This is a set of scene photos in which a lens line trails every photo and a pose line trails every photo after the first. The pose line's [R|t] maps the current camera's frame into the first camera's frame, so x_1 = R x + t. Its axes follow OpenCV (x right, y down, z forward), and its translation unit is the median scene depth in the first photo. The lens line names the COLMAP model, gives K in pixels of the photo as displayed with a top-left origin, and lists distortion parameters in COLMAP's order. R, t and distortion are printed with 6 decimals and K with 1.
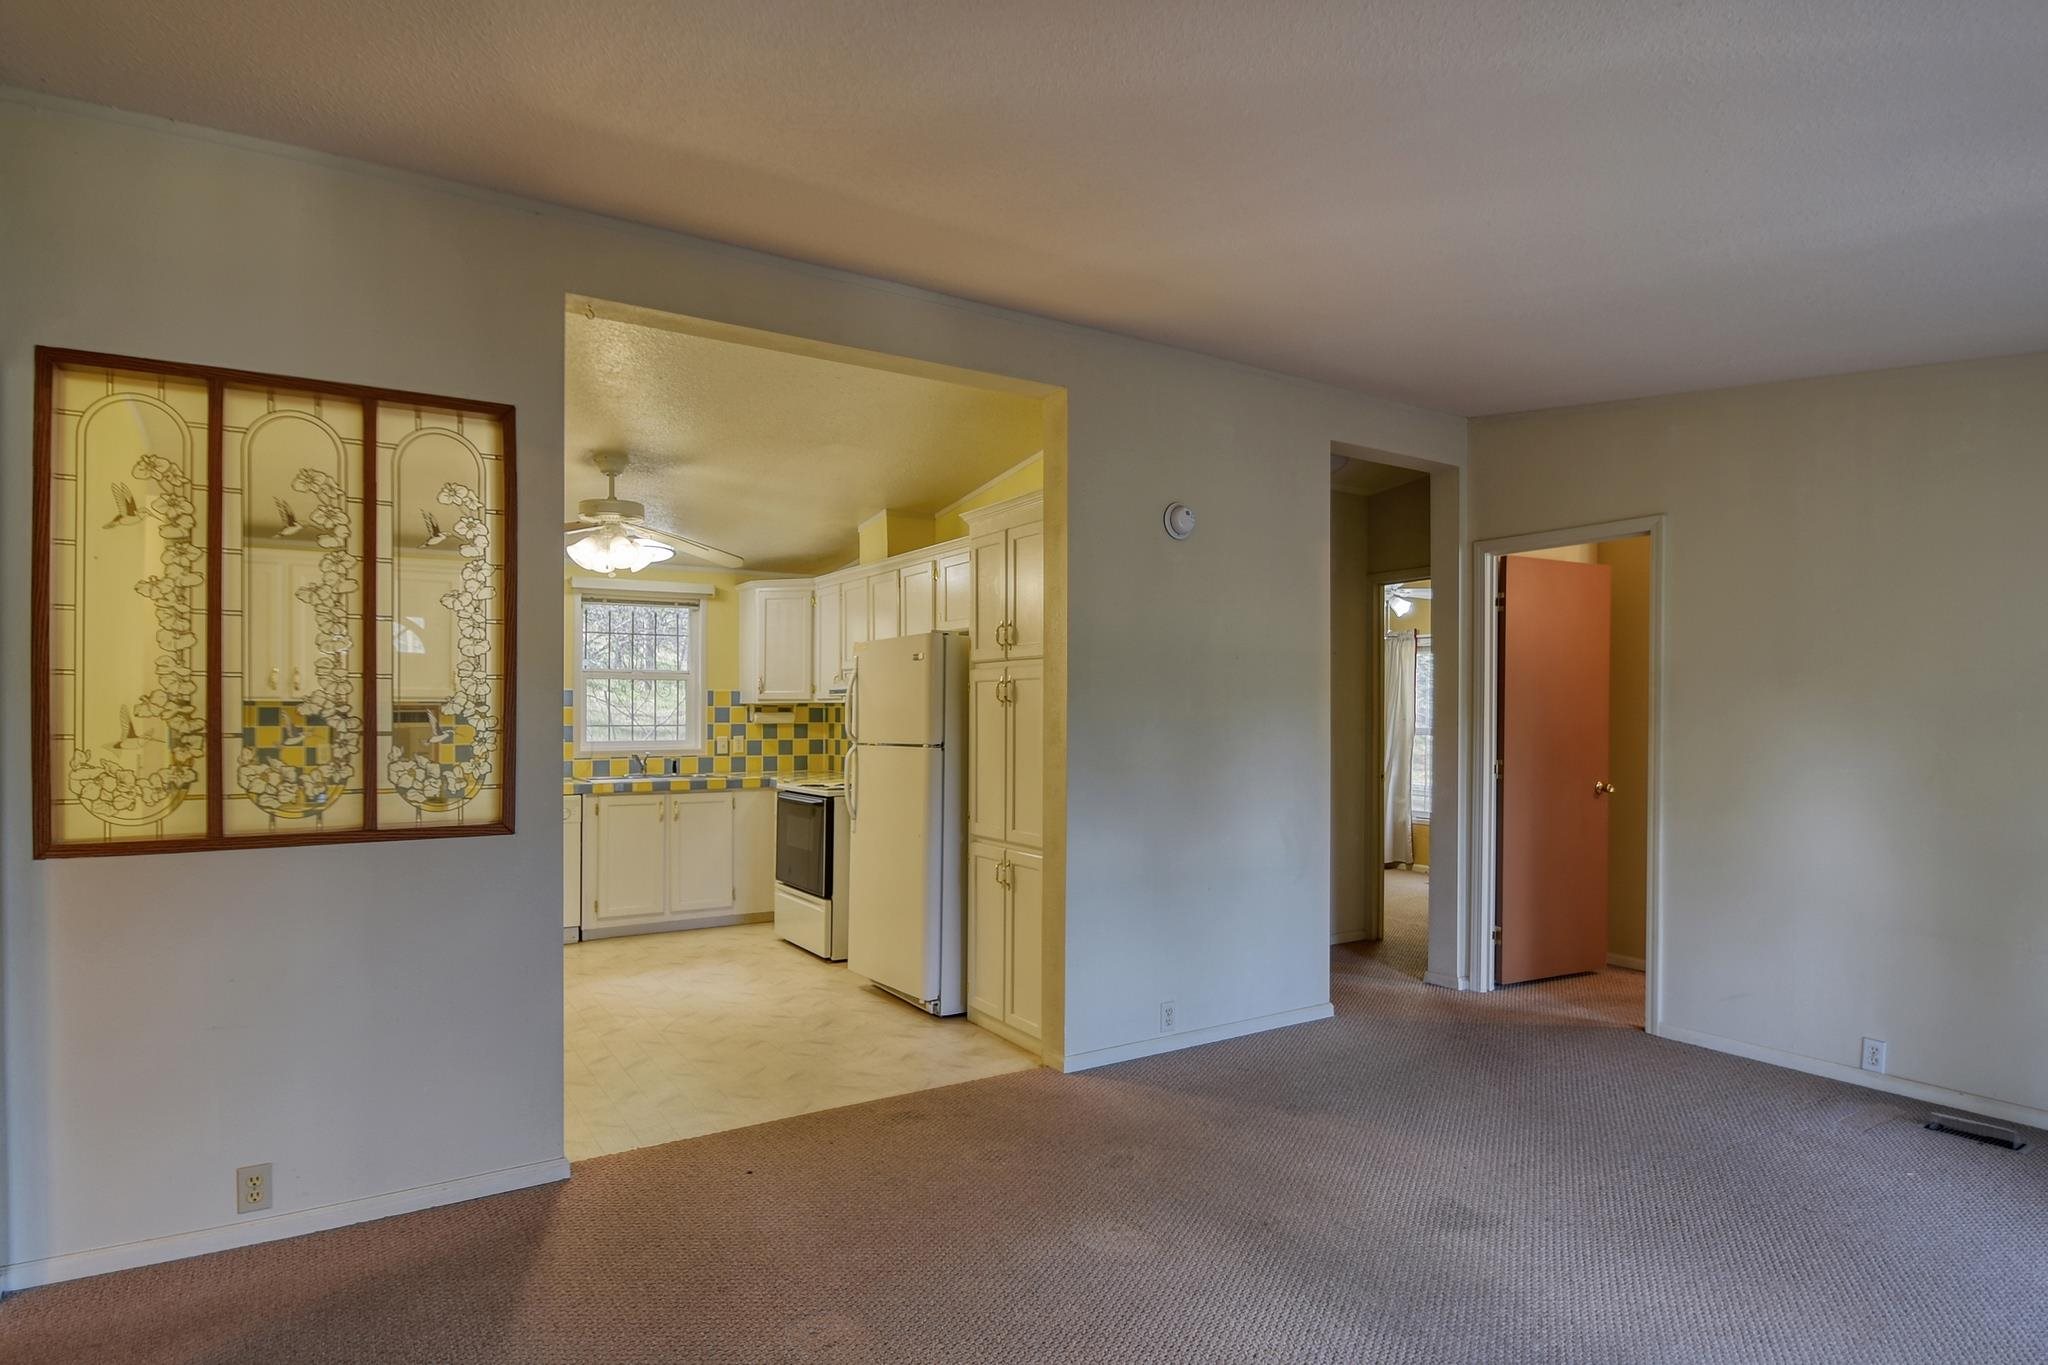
lens RADIAL K [[1108.1, 0, 1024.0], [0, 1108.1, 682.5], [0, 0, 1]] dist [-0.013738, -0.000419]
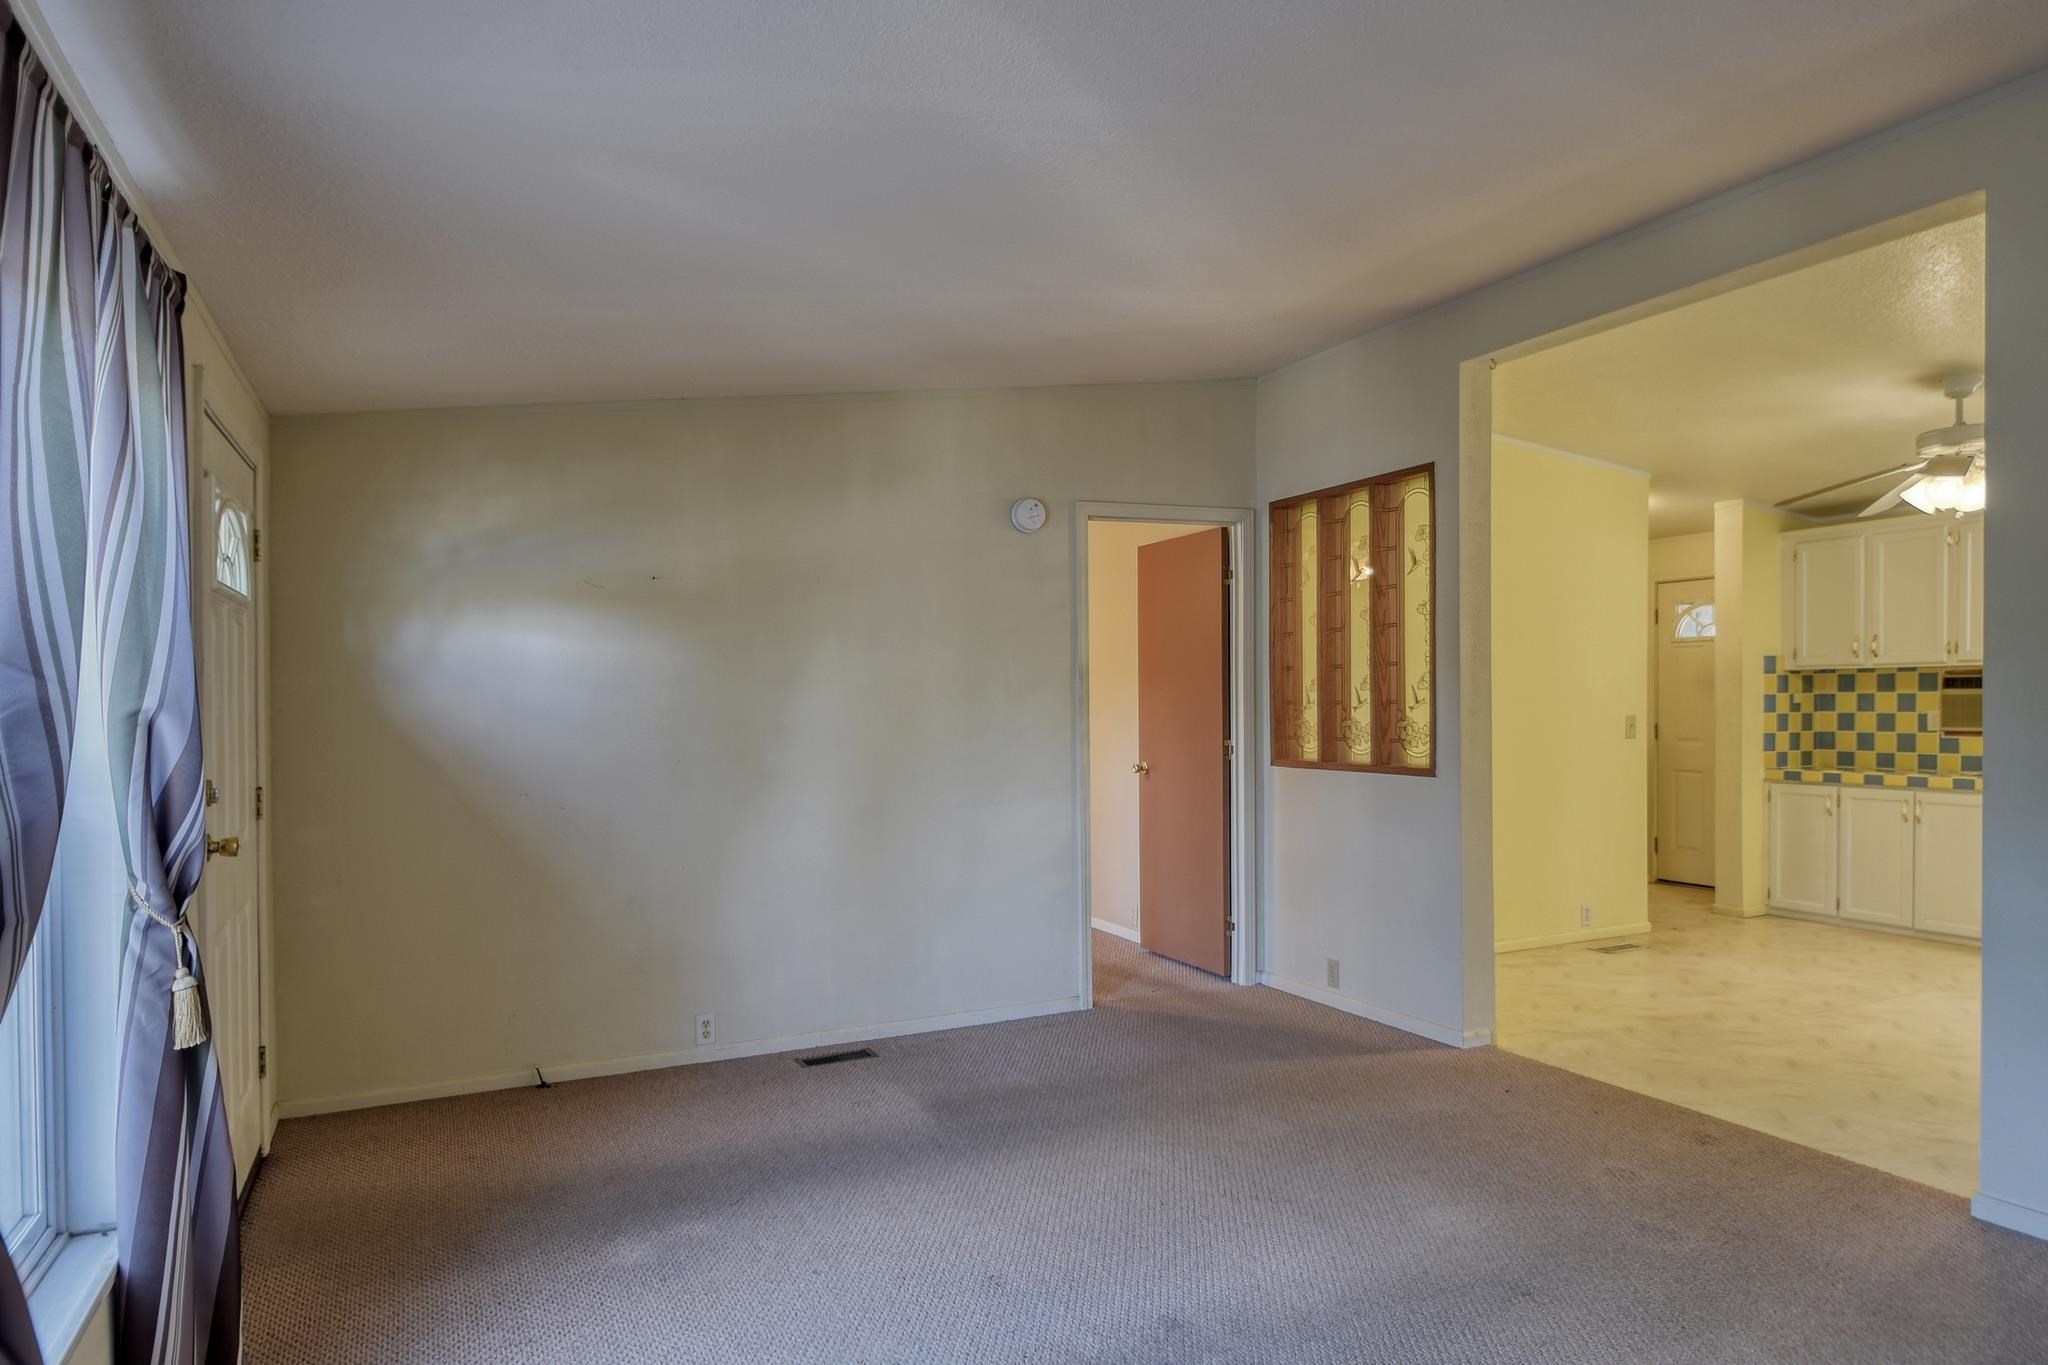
lens RADIAL K [[1256.4, 0, 1022.9], [0, 1256.4, 742.5], [0, 0, 1]] dist [-0.018860, 0.000110]
pose [[-0.126206, 0.041173, -0.991149, 0.523294], [0.045573, 0.998324, 0.035668, 0.008470], [0.990957, -0.040668, -0.127871, 0.334657]]
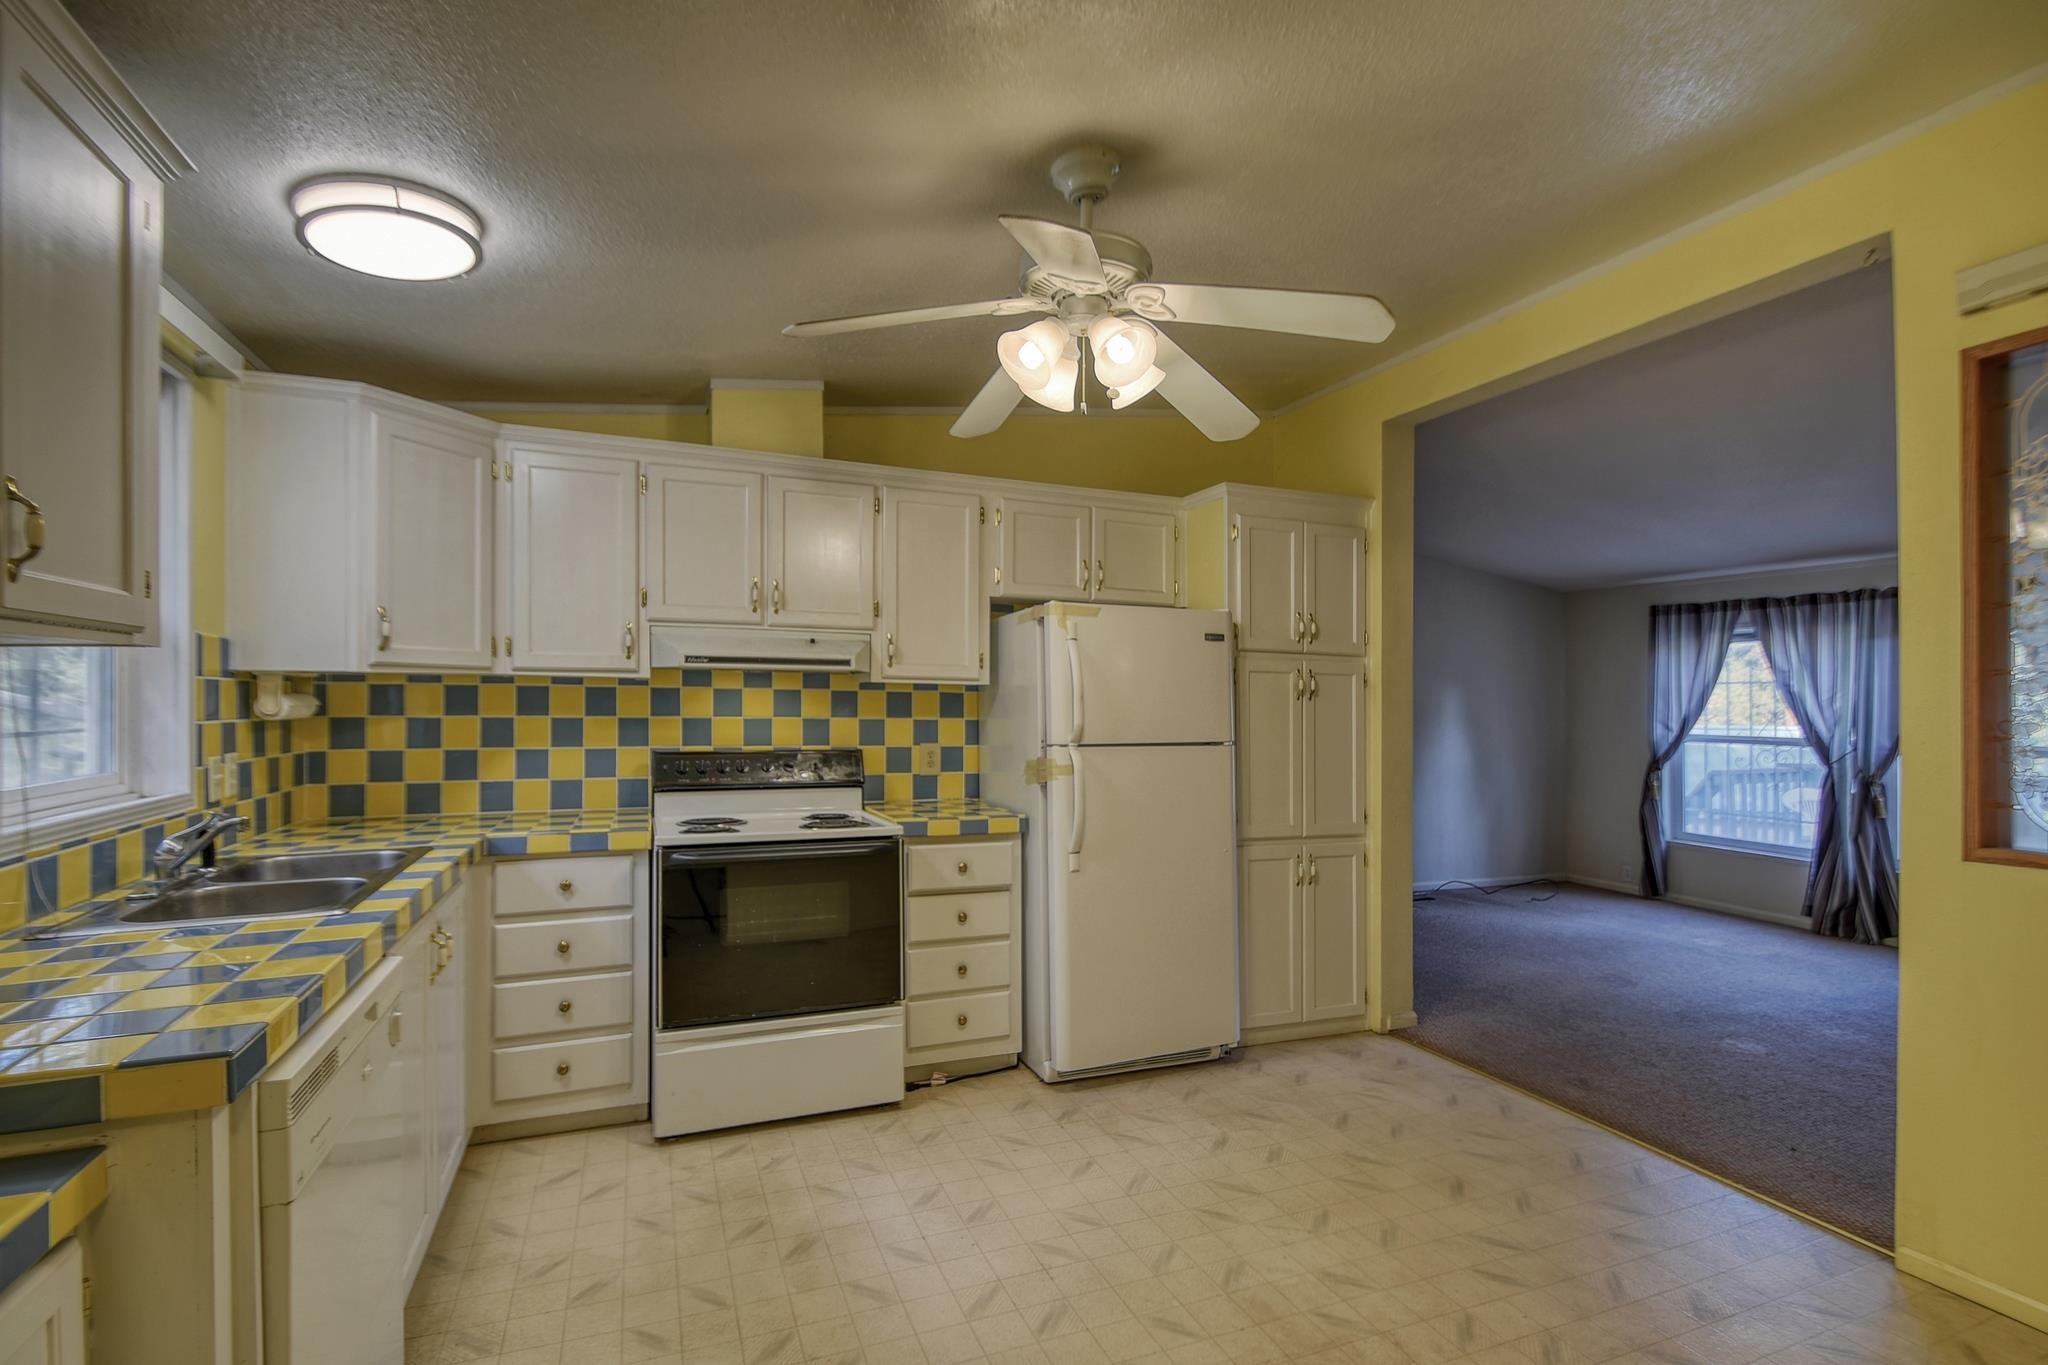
lens RADIAL K [[956.8, 0, 1003.6], [0, 956.8, 686.4], [0, 0, 1]] dist [0.031051, -0.017604]
pose [[0.194800, 0.014381, 0.980738, -0.625430], [-0.034310, 0.999380, -0.007839, 0.021231], [-0.980243, -0.032122, 0.195173, 0.766661]]
